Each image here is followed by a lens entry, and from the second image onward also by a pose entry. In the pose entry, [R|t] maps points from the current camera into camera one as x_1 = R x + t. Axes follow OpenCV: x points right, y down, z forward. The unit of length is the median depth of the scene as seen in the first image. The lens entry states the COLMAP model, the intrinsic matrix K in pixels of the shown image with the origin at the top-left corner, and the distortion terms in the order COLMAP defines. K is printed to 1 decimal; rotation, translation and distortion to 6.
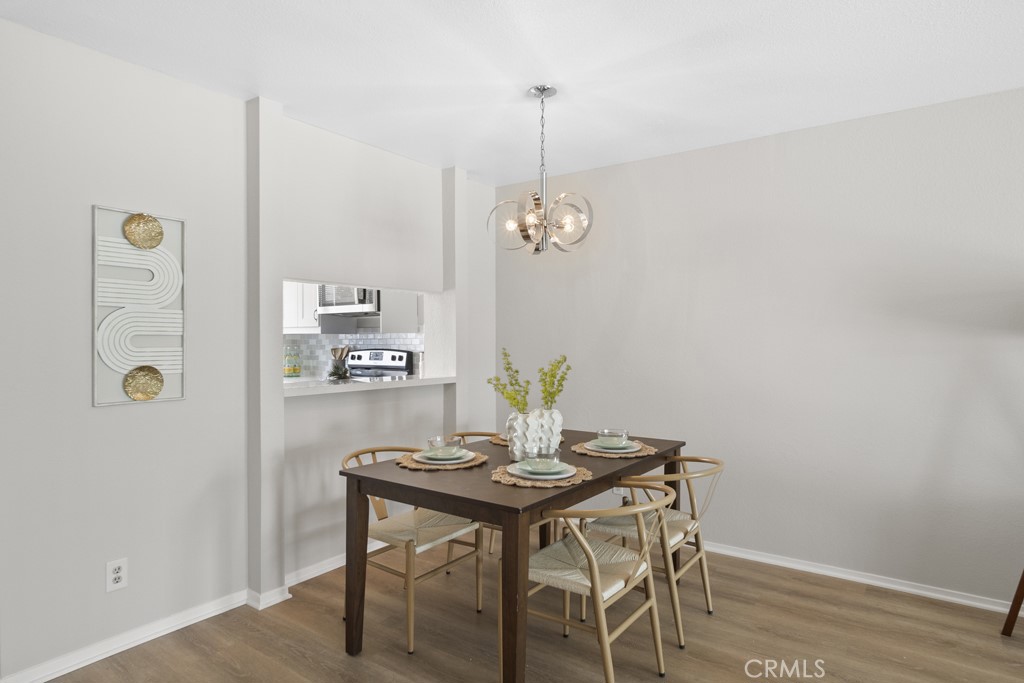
lens RADIAL K [[577.1, 0, 517.0], [0, 577.1, 334.5], [0, 0, 1]] dist [-0.002883, 0.000753]
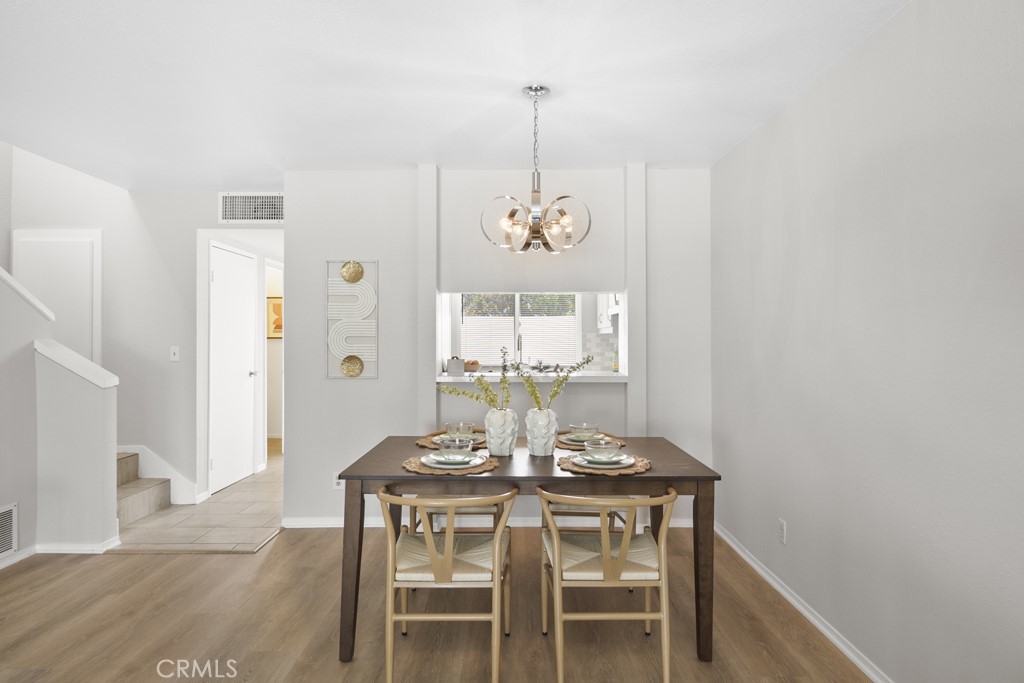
lens RADIAL K [[577.1, 0, 517.0], [0, 577.1, 334.5], [0, 0, 1]] dist [-0.002883, 0.000753]
pose [[0.604029, 0.002635, -0.796958, 0.891831], [0.008585, 0.999915, 0.009813, -0.016214], [0.796916, -0.012770, 0.603955, 0.381054]]
